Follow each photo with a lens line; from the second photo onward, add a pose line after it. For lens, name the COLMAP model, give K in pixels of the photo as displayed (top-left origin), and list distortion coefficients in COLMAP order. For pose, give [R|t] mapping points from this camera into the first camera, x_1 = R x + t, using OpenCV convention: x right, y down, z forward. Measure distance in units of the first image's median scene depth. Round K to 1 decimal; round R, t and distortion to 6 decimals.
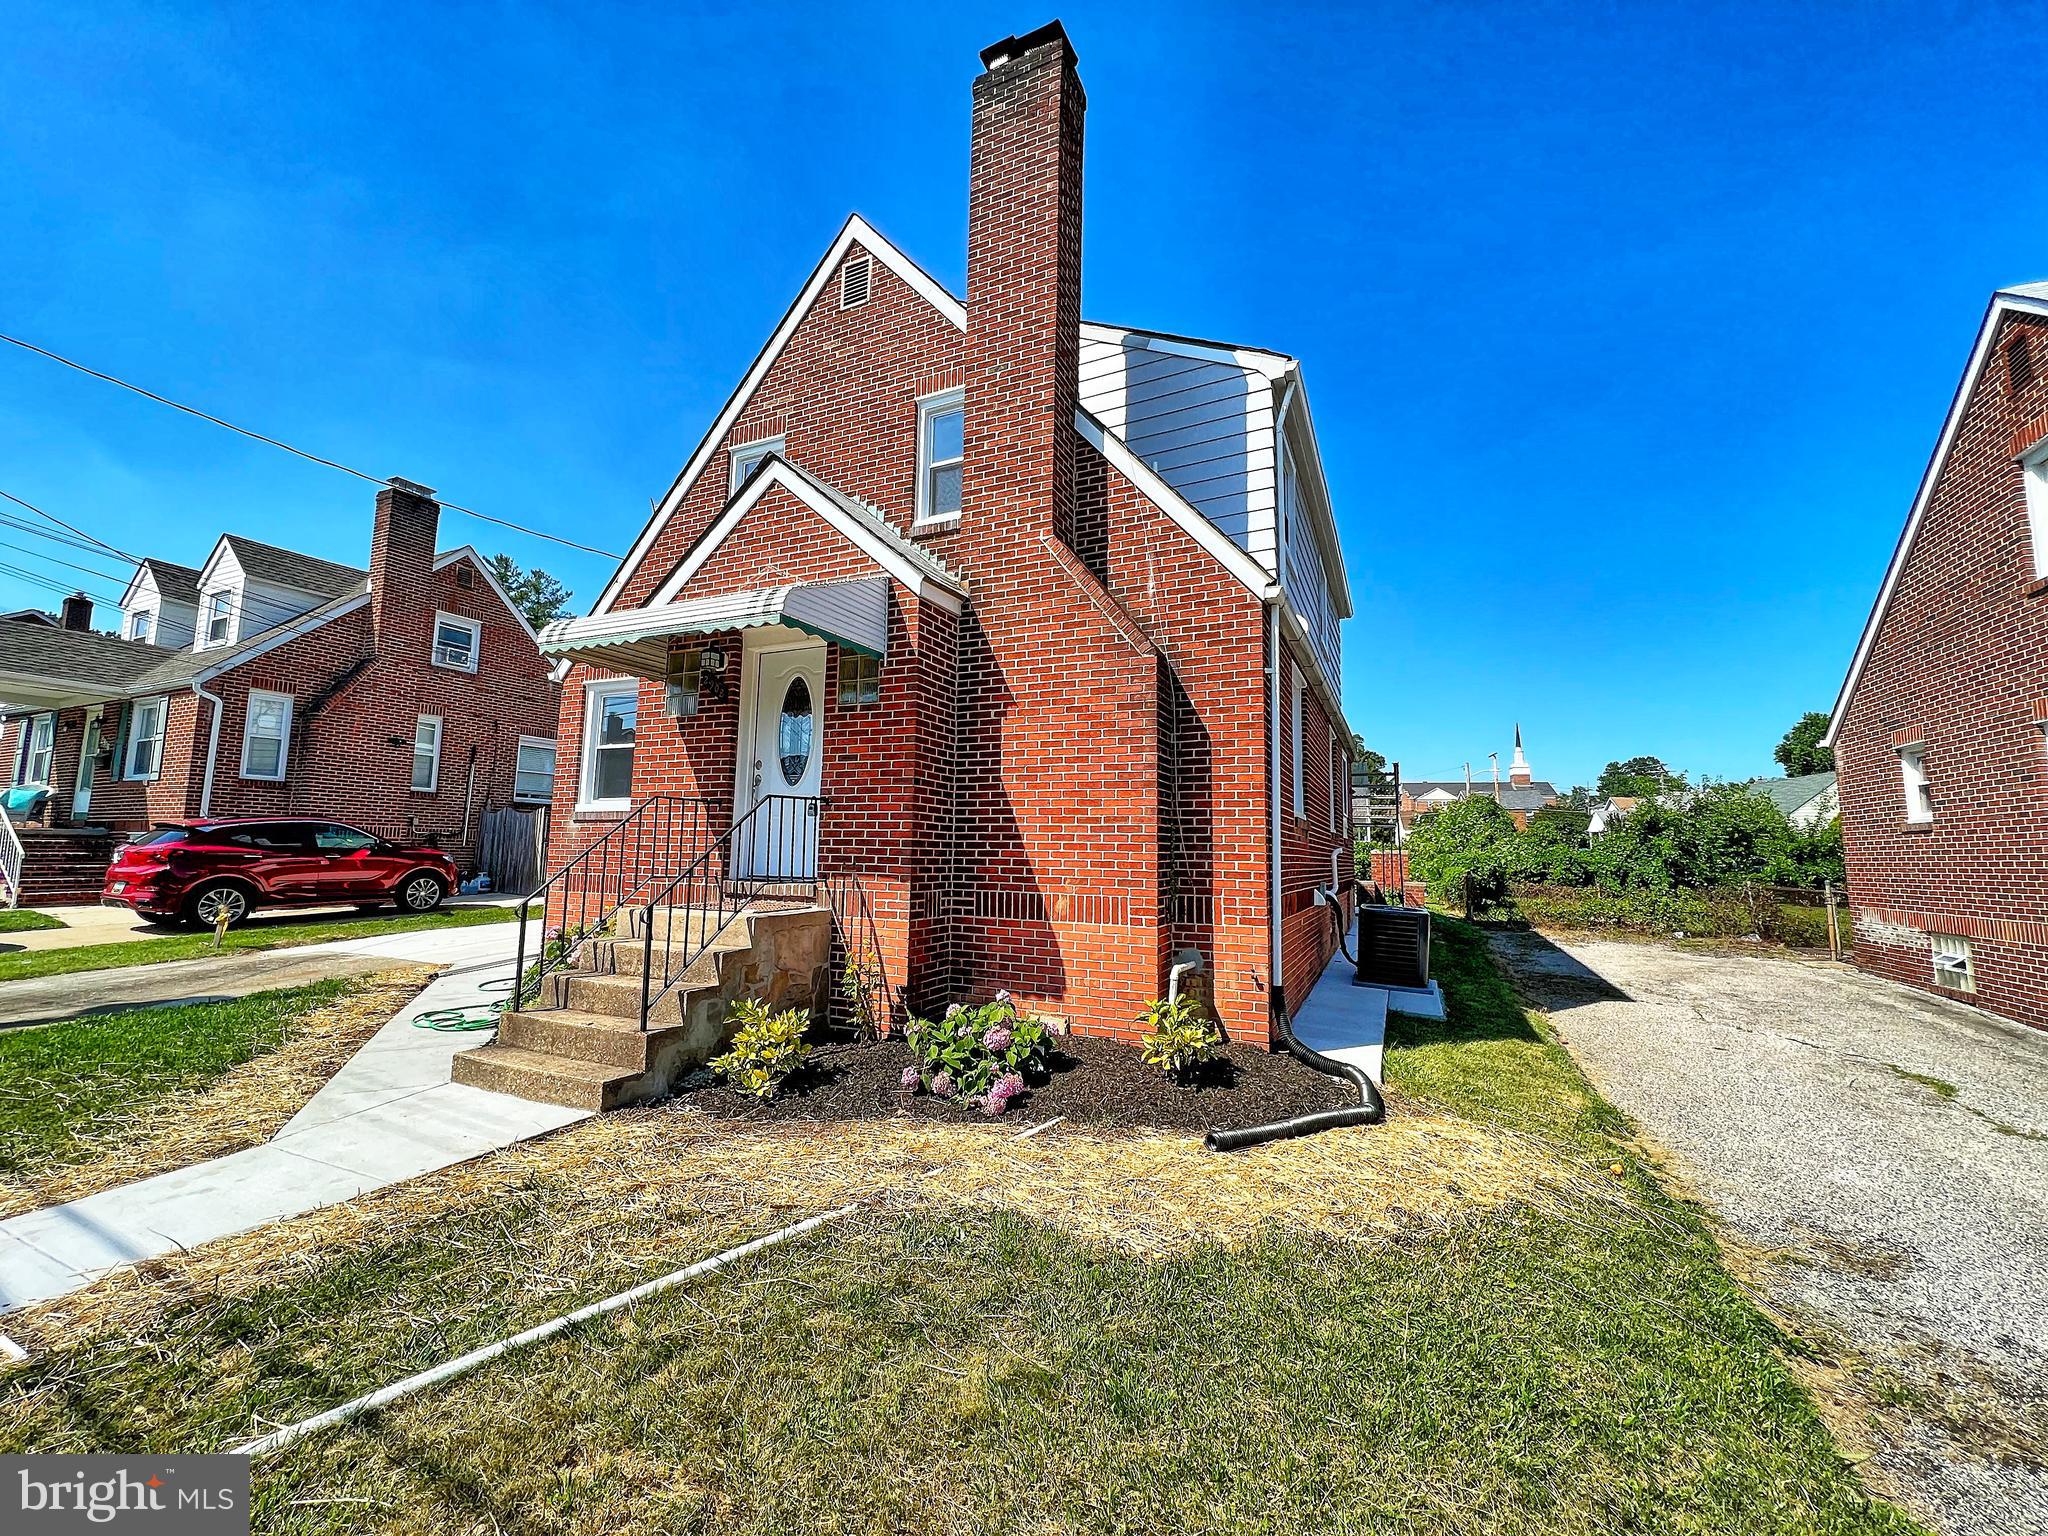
lens RADIAL K [[822.4, 0, 1026.7], [0, 822.4, 760.4], [0, 0, 1]] dist [-0.000397, -0.000075]
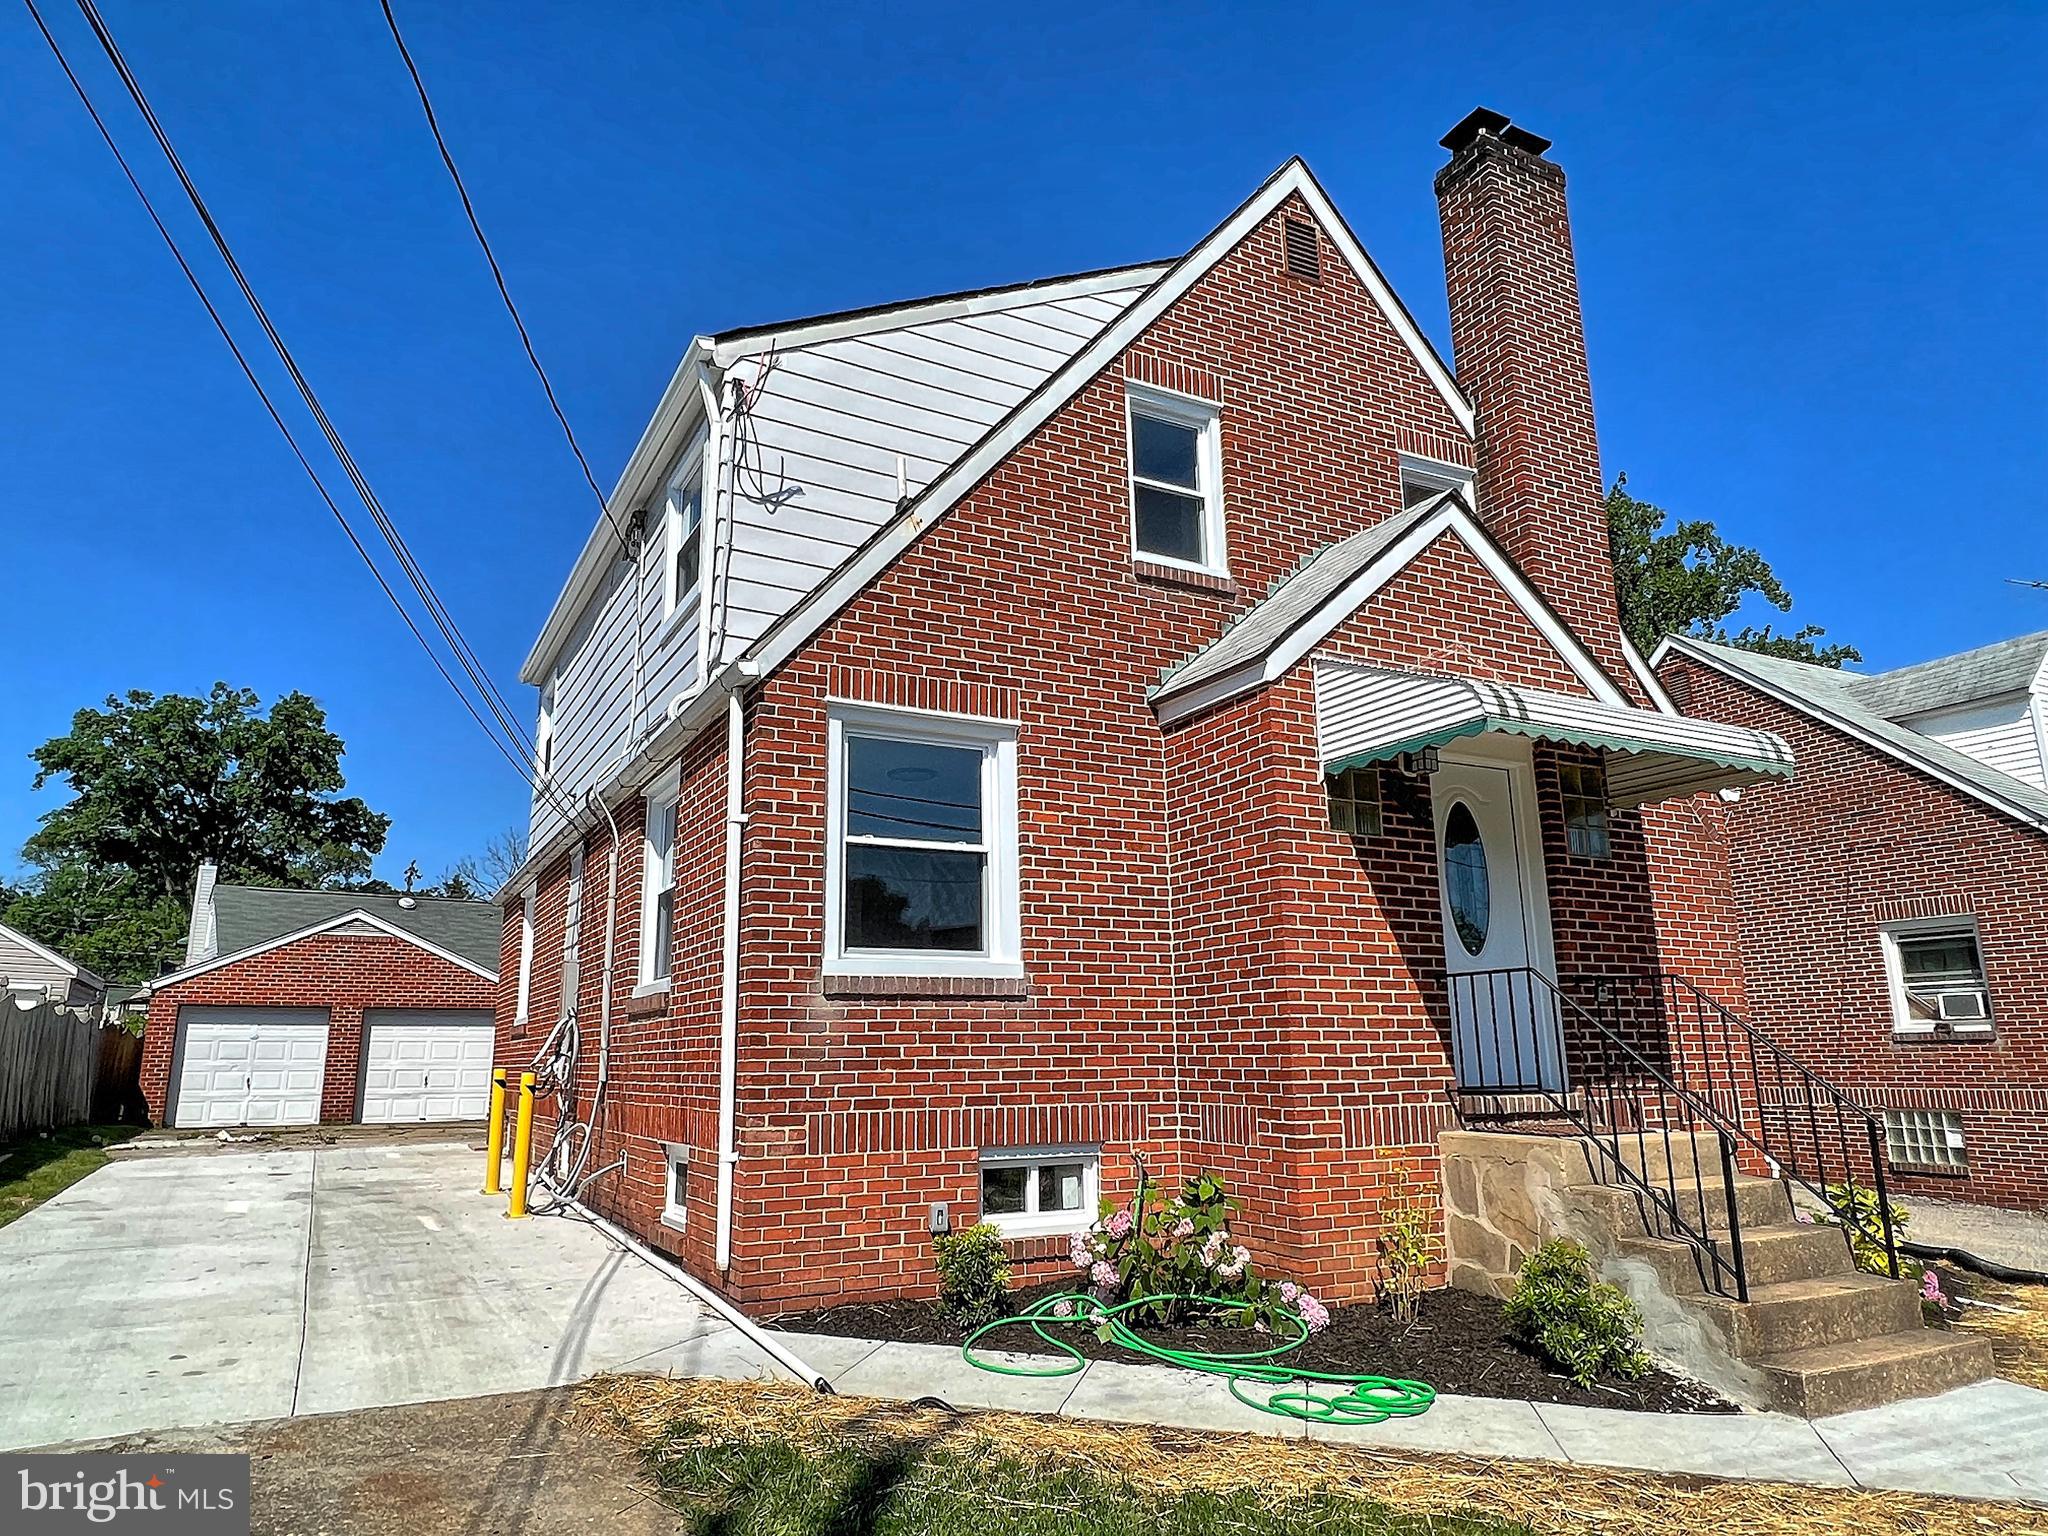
lens RADIAL K [[1267.4, 0, 1020.7], [0, 1267.4, 765.6], [0, 0, 1]] dist [-0.004361, -0.001732]
pose [[0.605173, 0.150920, 0.781658, -1.350952], [-0.072484, 0.988234, -0.134687, 0.043273], [-0.792788, 0.024851, 0.608991, 0.614289]]
